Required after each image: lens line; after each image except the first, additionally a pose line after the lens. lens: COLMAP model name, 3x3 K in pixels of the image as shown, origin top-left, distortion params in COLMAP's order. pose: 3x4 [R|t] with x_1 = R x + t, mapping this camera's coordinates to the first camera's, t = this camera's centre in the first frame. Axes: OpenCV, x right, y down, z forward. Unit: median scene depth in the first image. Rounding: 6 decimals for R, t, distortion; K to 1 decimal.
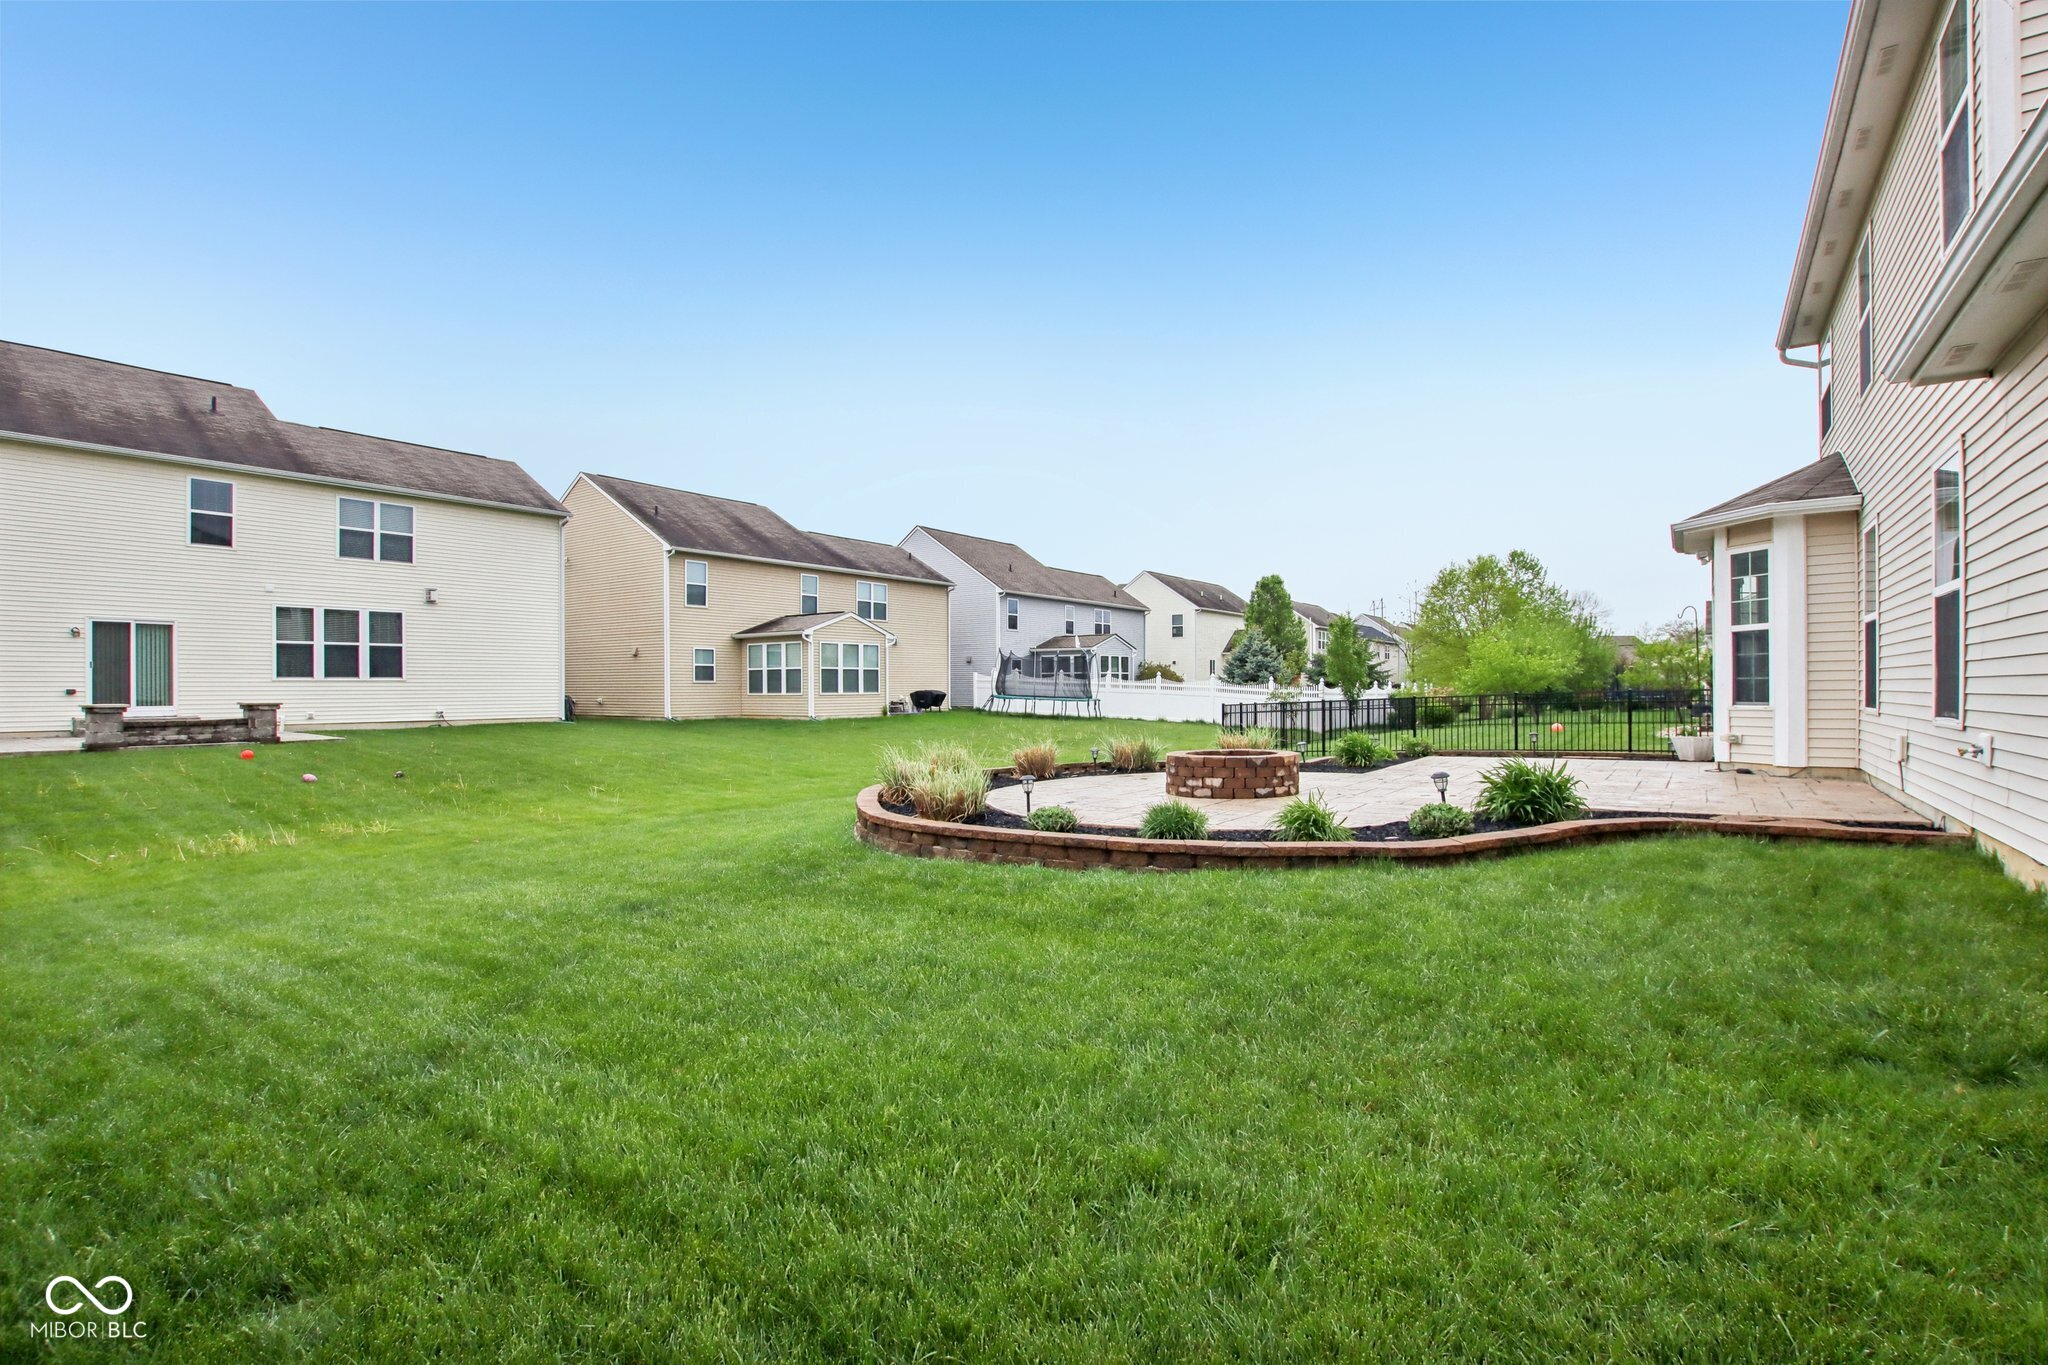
lens RADIAL K [[958.9, 0, 1024.0], [0, 958.9, 682.5], [0, 0, 1]] dist [-0.022364, 0.001782]
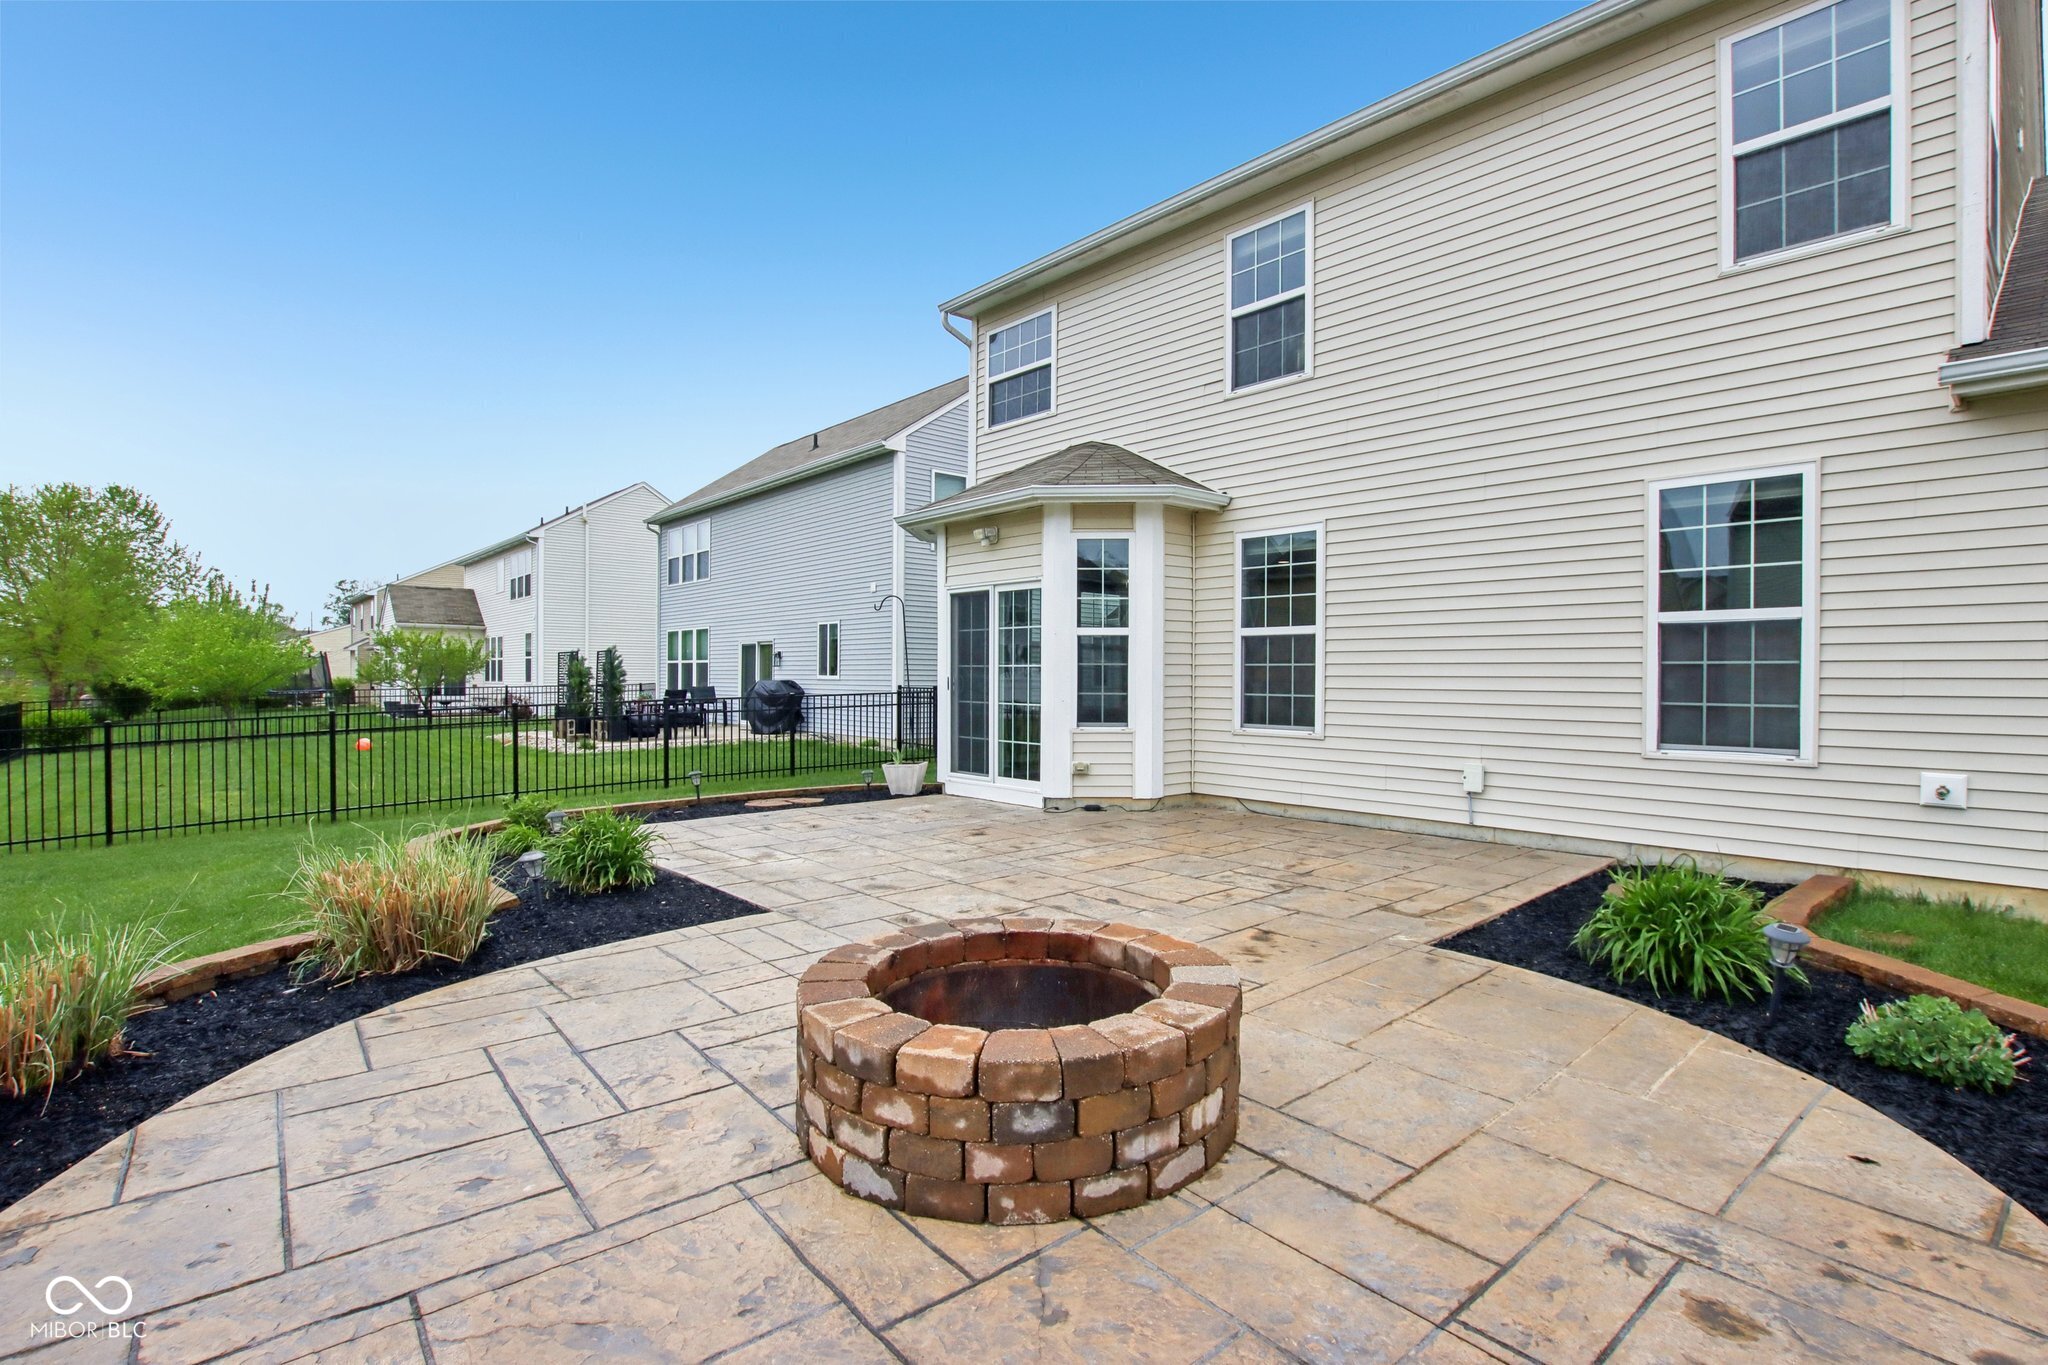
lens RADIAL K [[976.8, 0, 1024.0], [0, 976.8, 682.5], [0, 0, 1]] dist [-0.025207, 0.000845]
pose [[0.225200, 0.002247, 0.974310, -0.071092], [-0.012736, 0.999919, 0.000638, -0.014241], [-0.974229, -0.012552, 0.225210, 0.887767]]
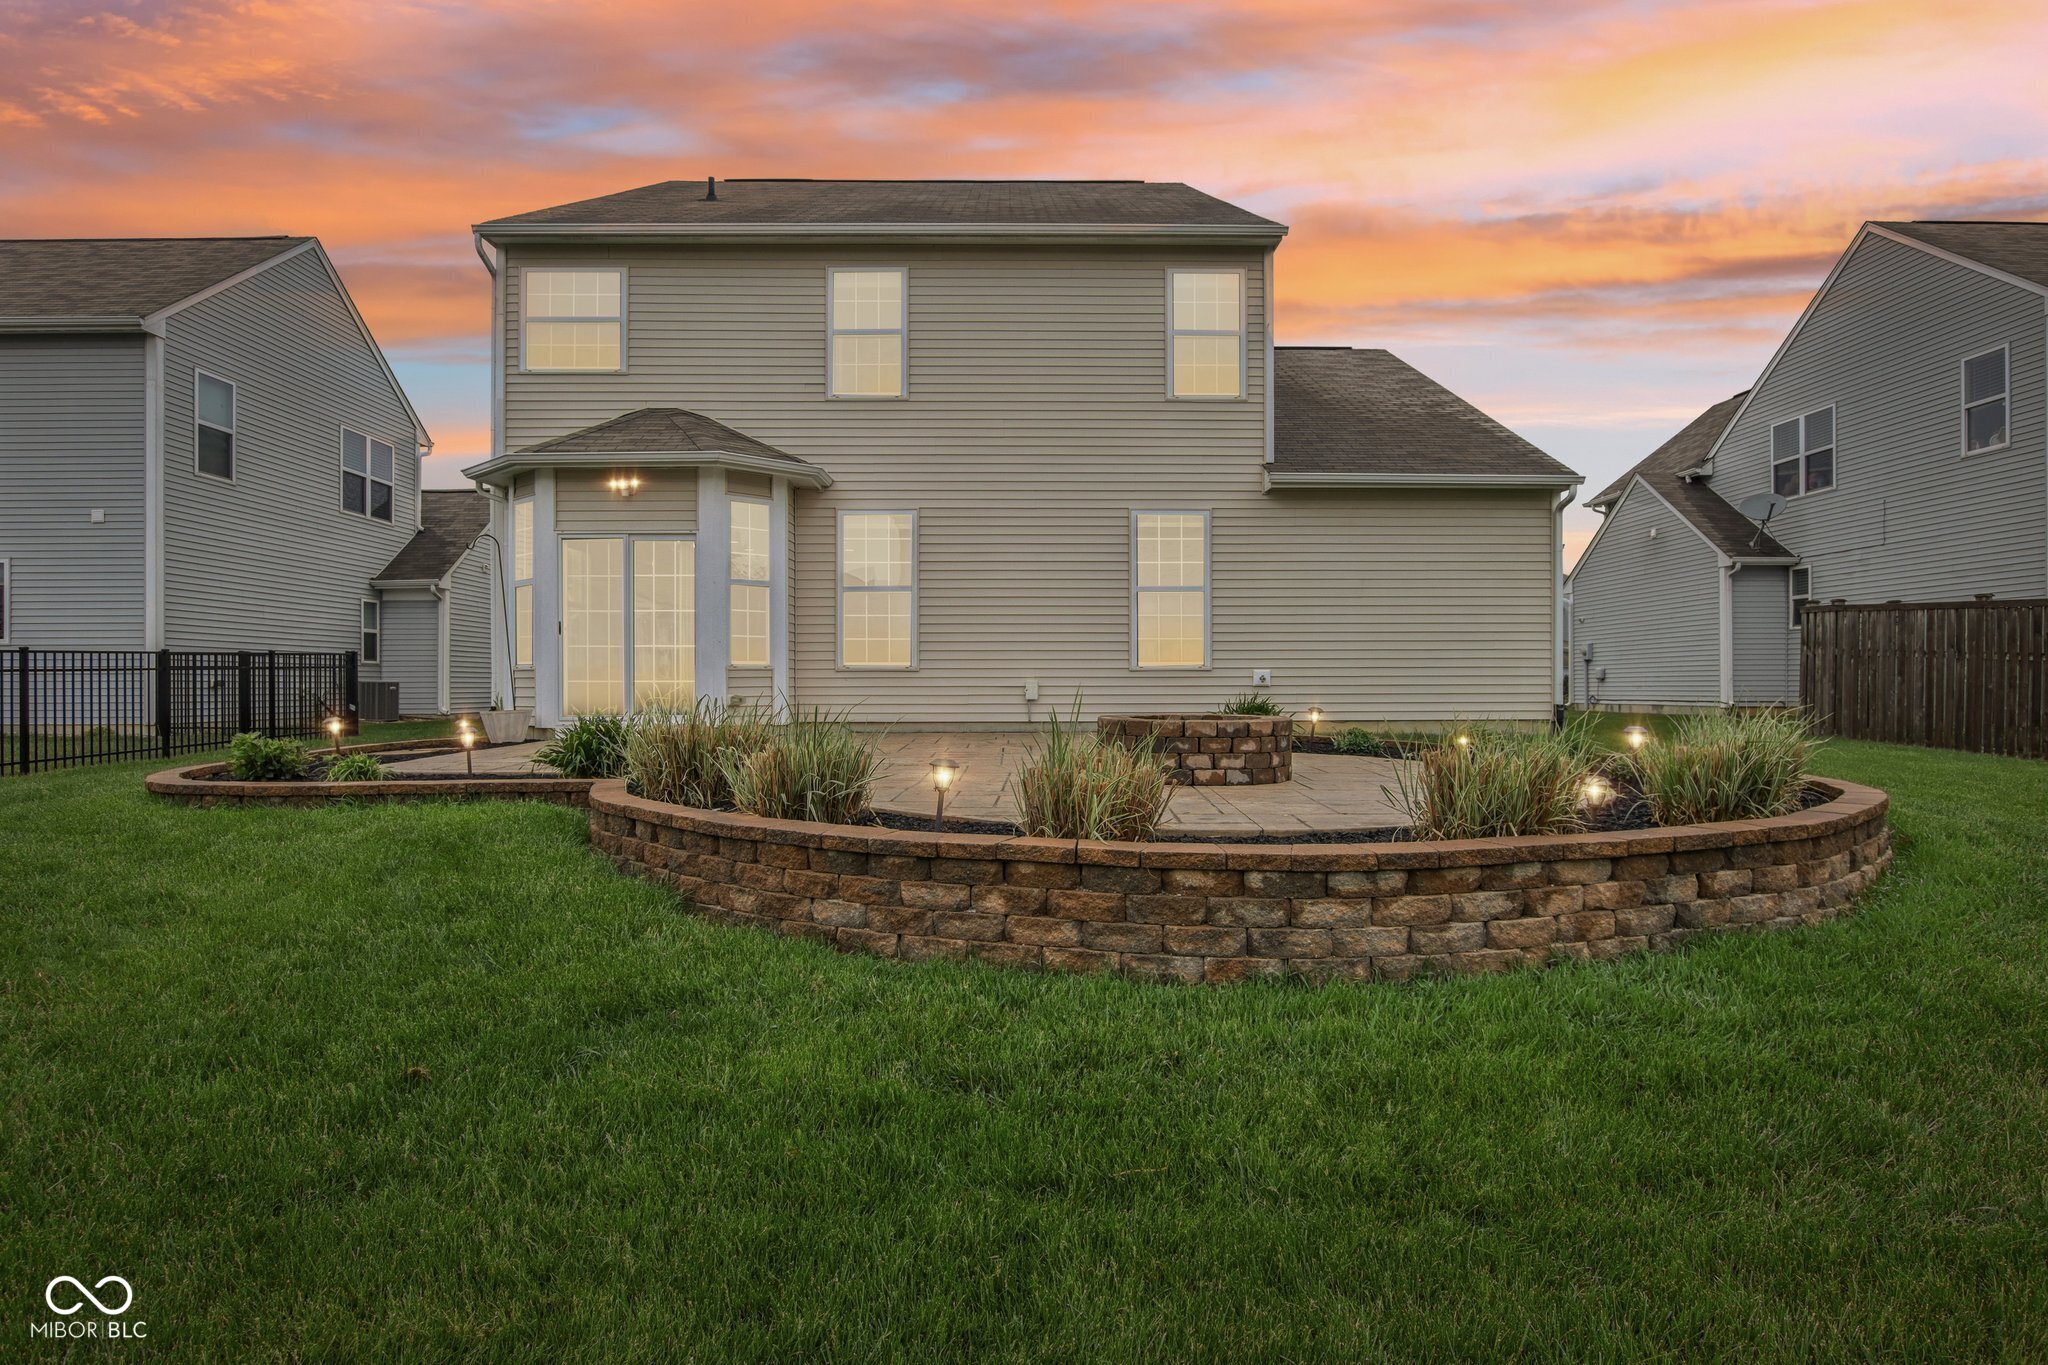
lens RADIAL K [[1172.4, 0, 1024.0], [0, 1172.4, 682.5], [0, 0, 1]] dist [-0.026643, 0.000105]
pose [[-0.591928, 0.007780, 0.805953, -0.346147], [-0.000745, 0.999948, -0.010200, 0.055454], [-0.805991, -0.006638, -0.591891, 1.495509]]
